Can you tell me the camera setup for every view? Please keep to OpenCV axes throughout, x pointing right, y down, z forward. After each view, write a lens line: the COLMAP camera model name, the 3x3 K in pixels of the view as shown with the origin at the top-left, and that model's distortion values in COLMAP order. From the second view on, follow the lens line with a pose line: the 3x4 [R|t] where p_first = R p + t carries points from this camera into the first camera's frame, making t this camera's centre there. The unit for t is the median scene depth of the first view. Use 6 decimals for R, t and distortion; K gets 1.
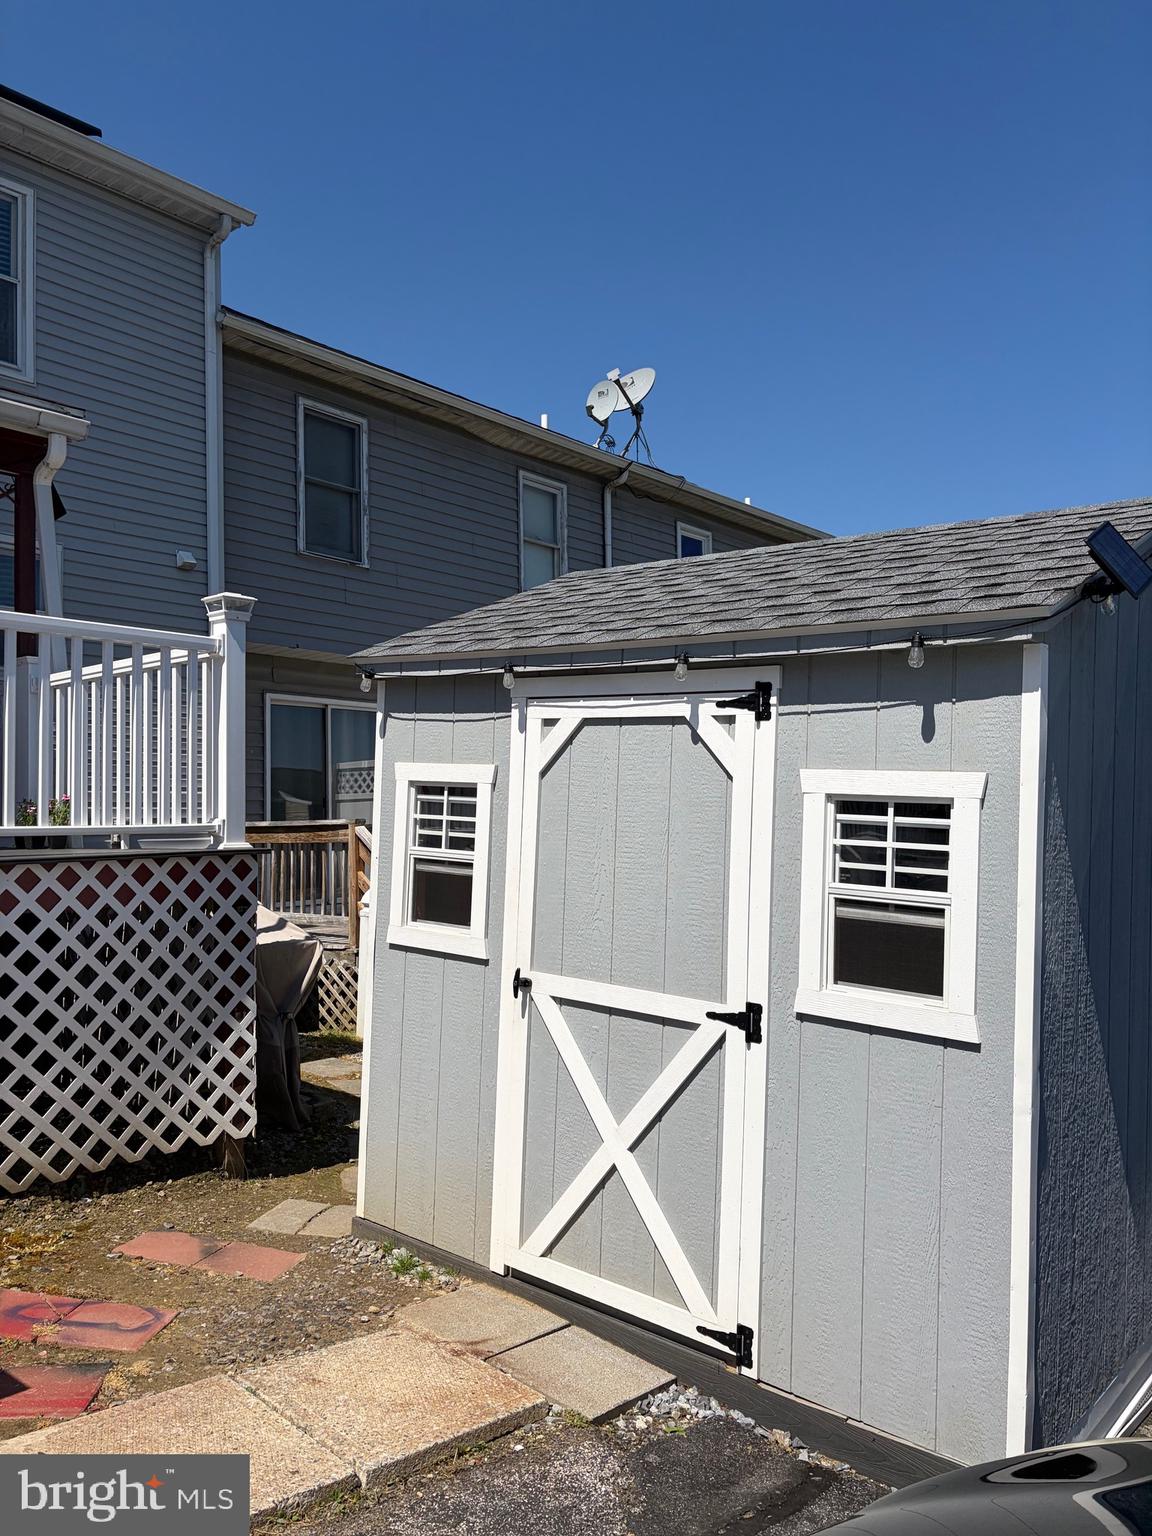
lens RADIAL K [[1161.1, 0, 568.5], [0, 1161.1, 772.7], [0, 0, 1]] dist [0.031512, 0.002673]
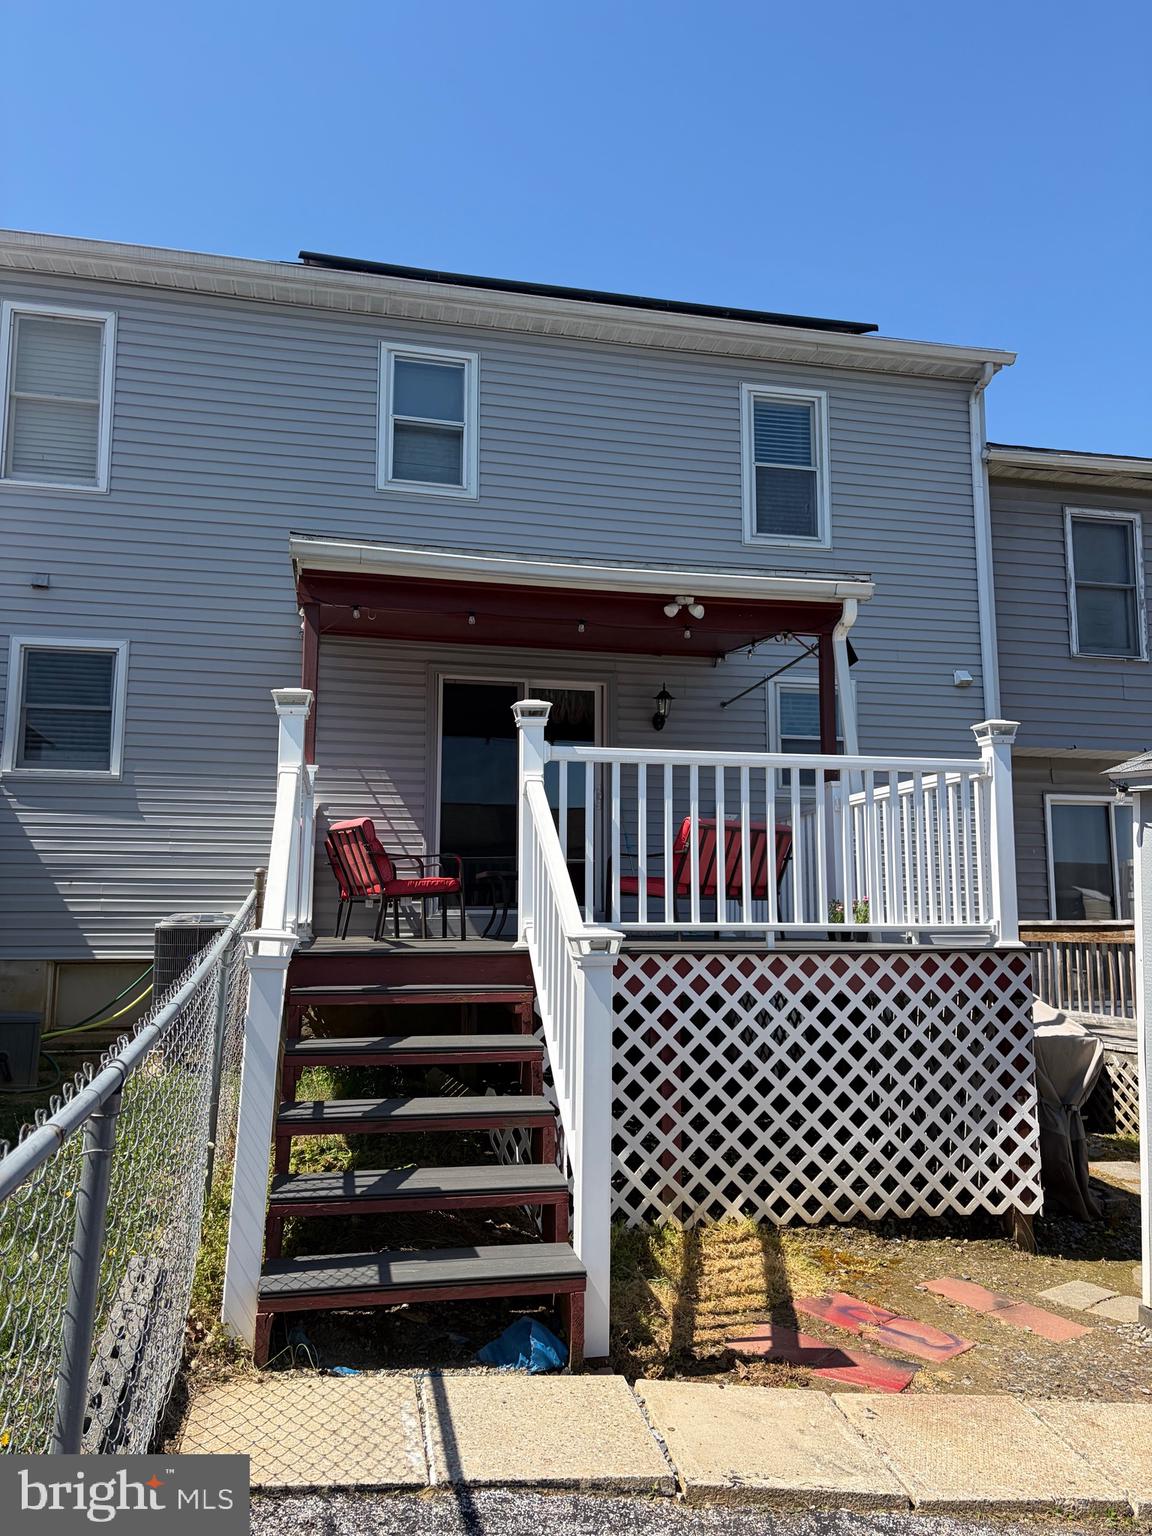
lens RADIAL K [[1157.4, 0, 579.6], [0, 1157.4, 774.0], [0, 0, 1]] dist [0.038965, -0.073712]
pose [[0.797461, -0.063235, -0.600047, 0.063955], [0.014698, 0.996234, -0.085453, -0.010576], [0.603191, 0.059326, 0.795387, -0.145535]]
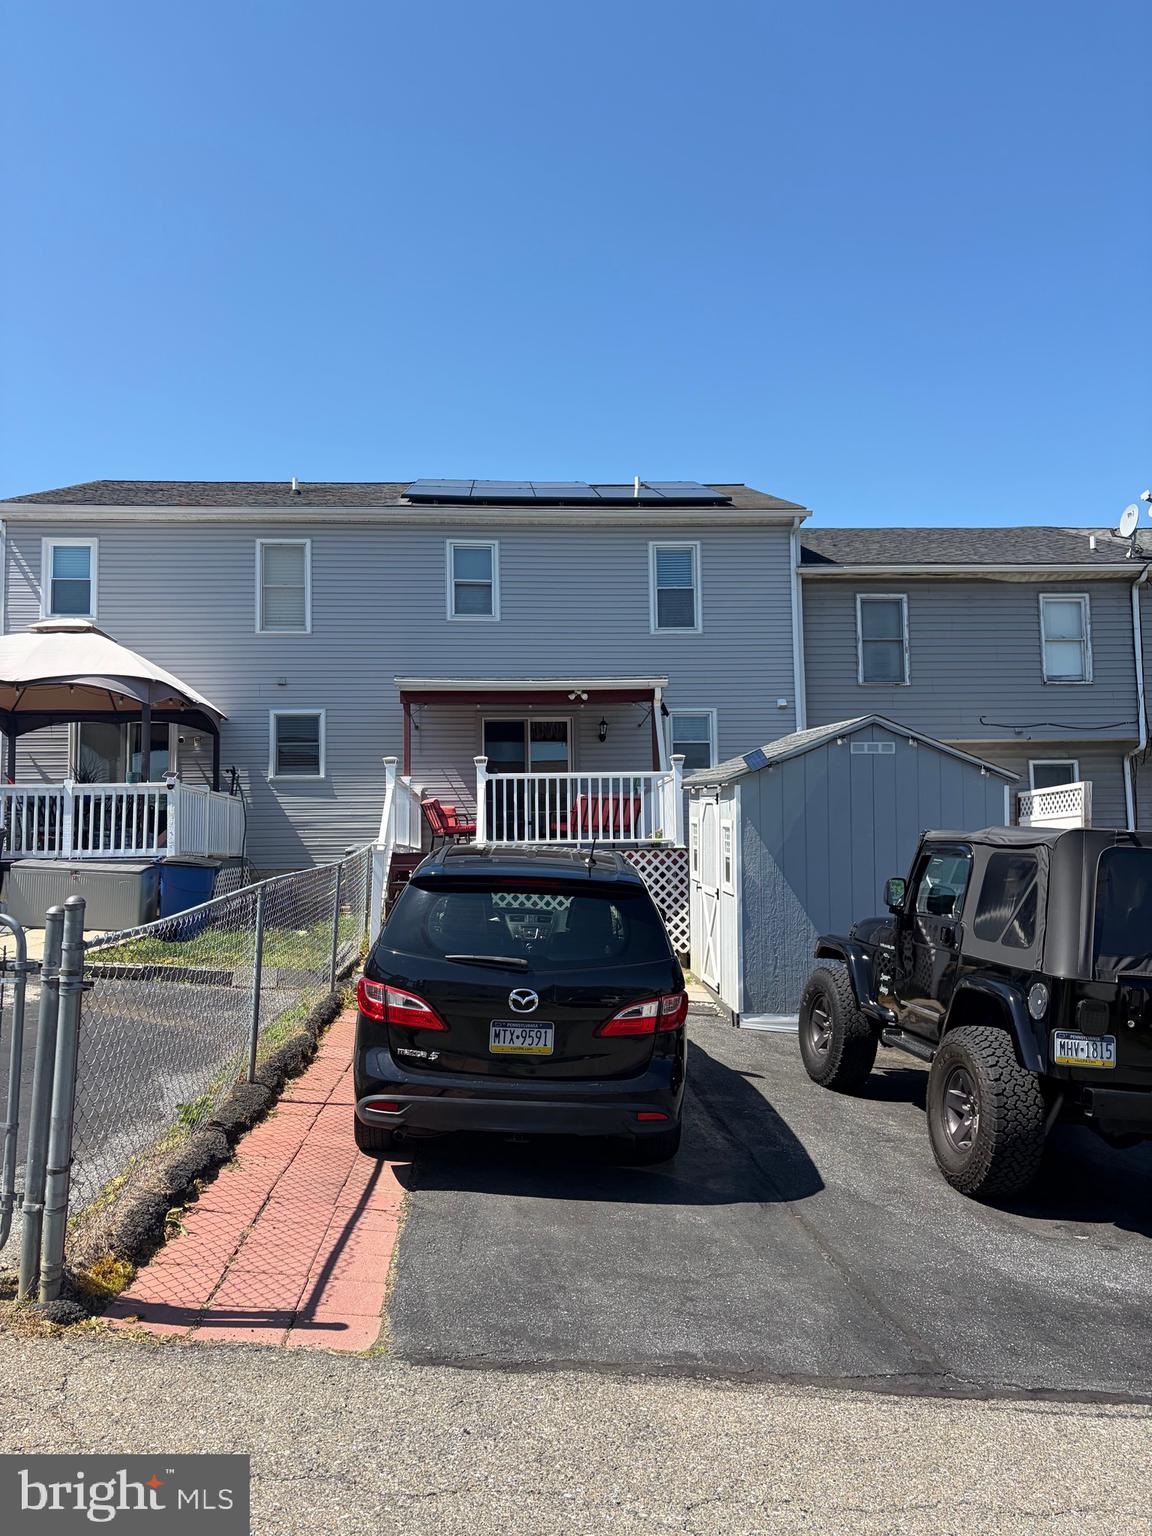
lens RADIAL K [[1161.1, 0, 568.5], [0, 1161.1, 772.7], [0, 0, 1]] dist [0.031512, 0.002673]
pose [[0.696467, -0.056753, -0.715341, 1.505161], [0.038494, 0.998387, -0.041730, -0.007250], [0.716556, 0.001527, 0.697528, -1.104007]]
